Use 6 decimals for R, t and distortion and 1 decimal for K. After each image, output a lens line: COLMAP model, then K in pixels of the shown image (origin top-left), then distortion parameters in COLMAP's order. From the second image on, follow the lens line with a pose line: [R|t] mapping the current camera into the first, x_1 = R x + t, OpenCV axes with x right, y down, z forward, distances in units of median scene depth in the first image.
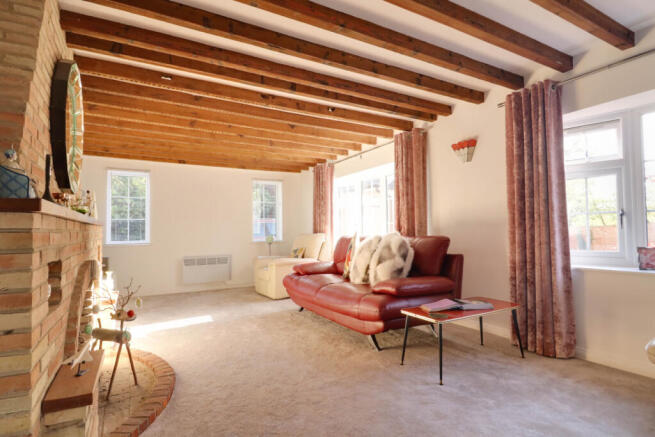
lens RADIAL K [[319.0, 0, 334.2], [0, 319.0, 224.3], [0, 0, 1]] dist [-0.001631, -0.000341]
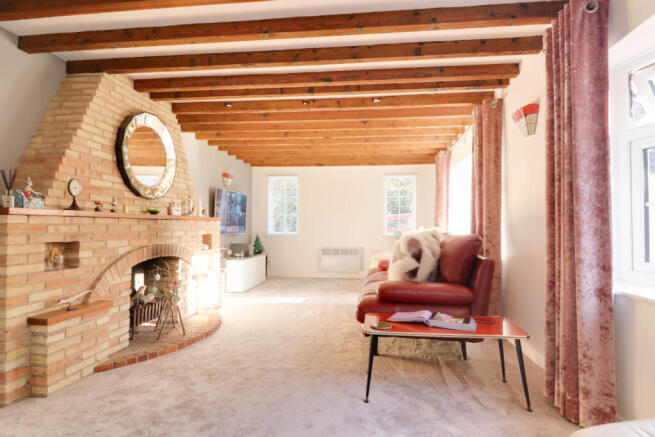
lens RADIAL K [[319.0, 0, 334.2], [0, 319.0, 224.3], [0, 0, 1]] dist [-0.001631, -0.000341]
pose [[0.833526, 0.010352, -0.552384, 0.519043], [0.000056, 0.999823, 0.018823, -0.004681], [0.552481, -0.015720, 0.833378, 0.153055]]
